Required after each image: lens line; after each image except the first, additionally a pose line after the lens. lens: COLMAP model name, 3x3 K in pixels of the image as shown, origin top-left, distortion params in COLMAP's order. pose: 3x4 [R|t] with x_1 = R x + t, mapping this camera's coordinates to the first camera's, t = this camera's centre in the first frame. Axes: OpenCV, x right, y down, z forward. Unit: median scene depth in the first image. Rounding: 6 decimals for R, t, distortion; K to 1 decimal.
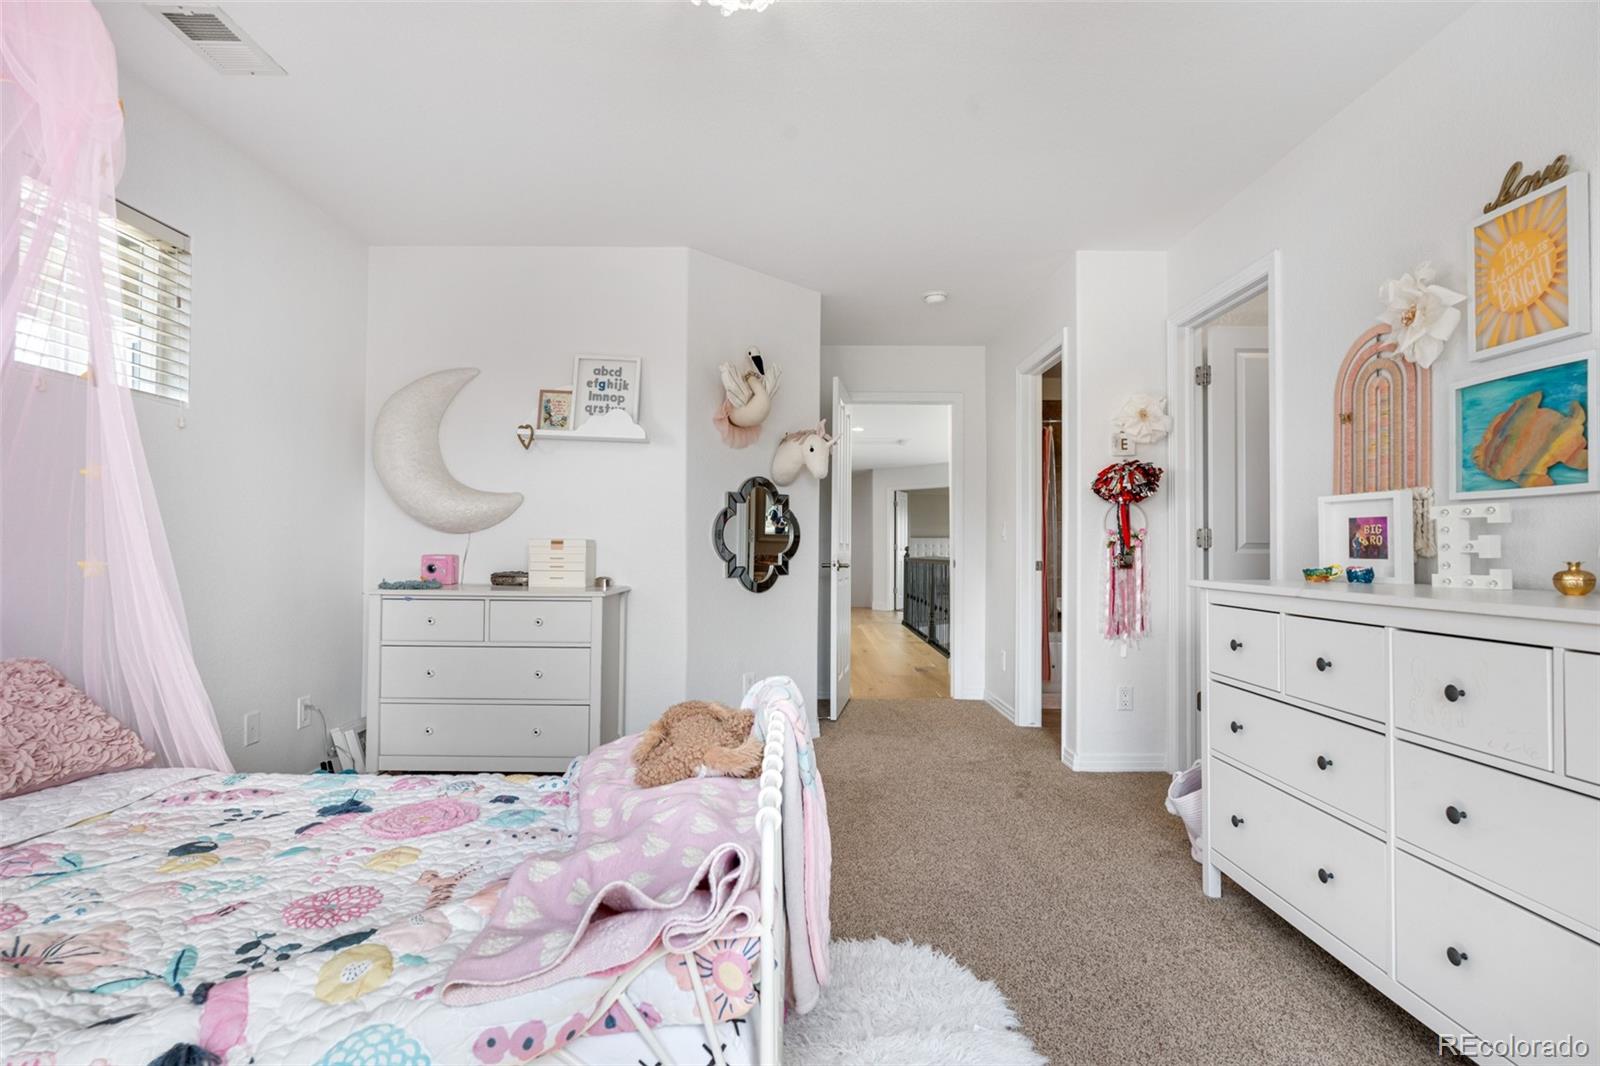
lens RADIAL K [[801.1, 0, 800.5], [0, 801.1, 533.0], [0, 0, 1]] dist [0.000321, 0.000046]
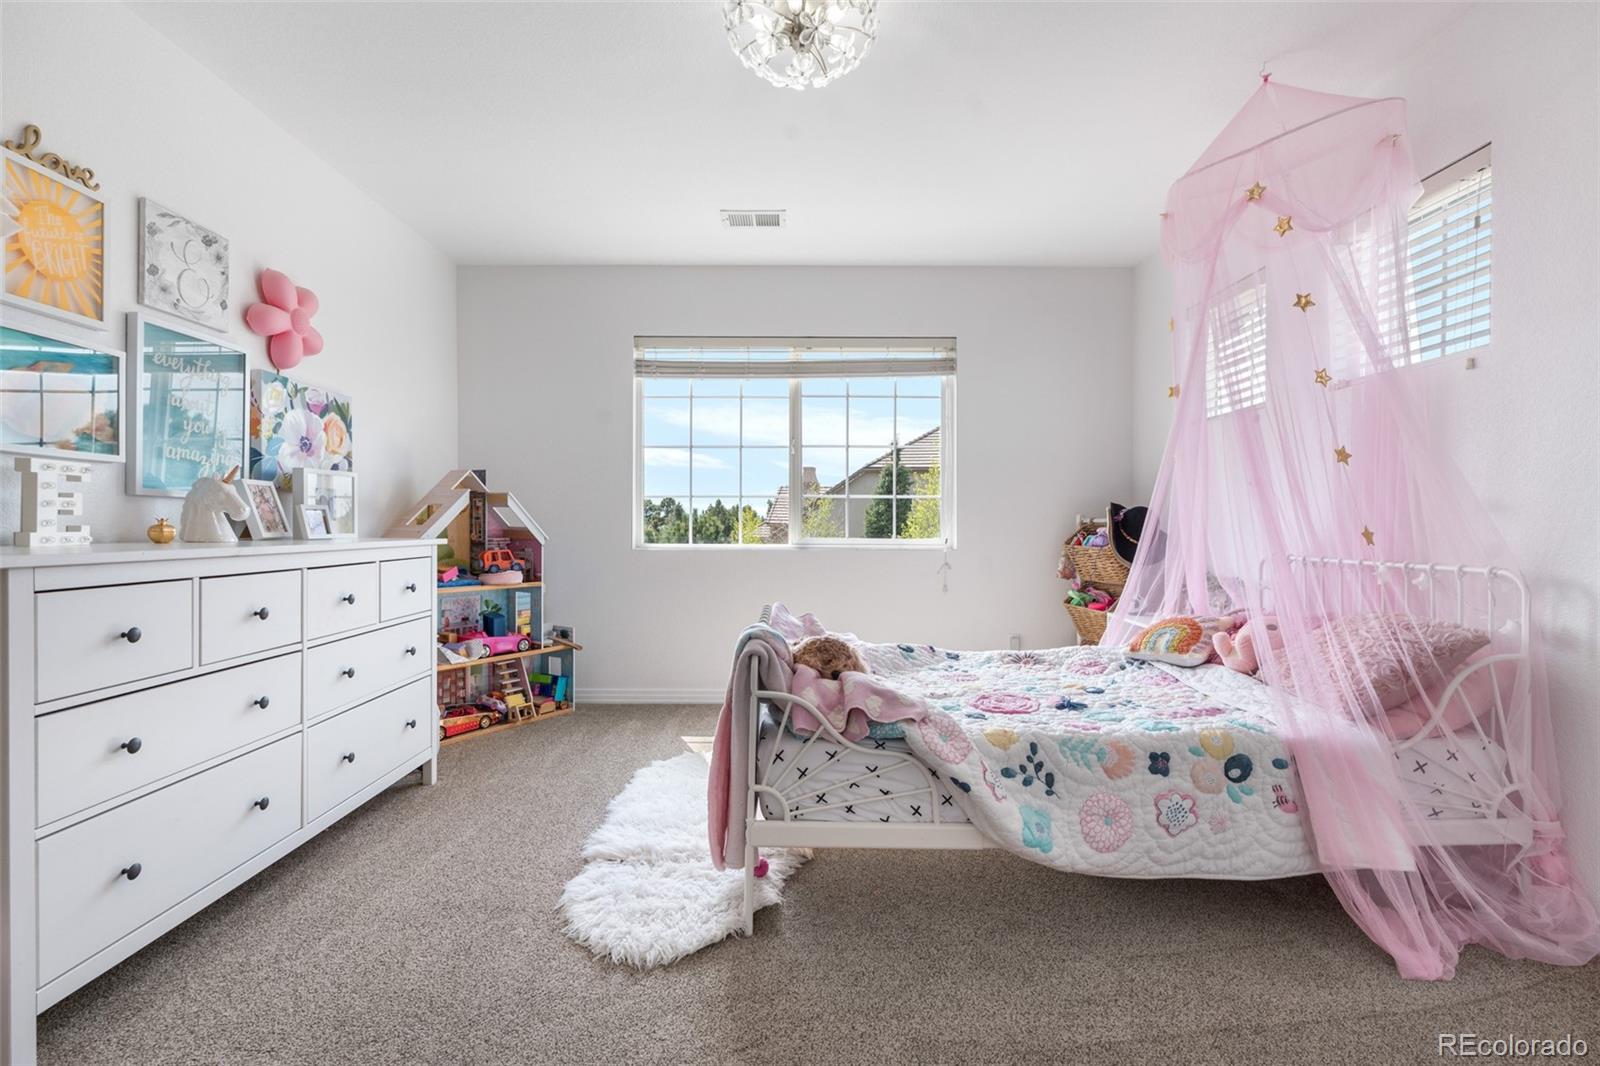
lens RADIAL K [[717.7, 0, 798.2], [0, 717.7, 528.3], [0, 0, 1]] dist [-0.002520, 0.000209]
pose [[-0.999785, -0.018464, 0.009453, -0.096520], [-0.018592, 0.999734, -0.013625, 0.045017], [-0.009199, -0.013798, -0.999862, 1.968747]]
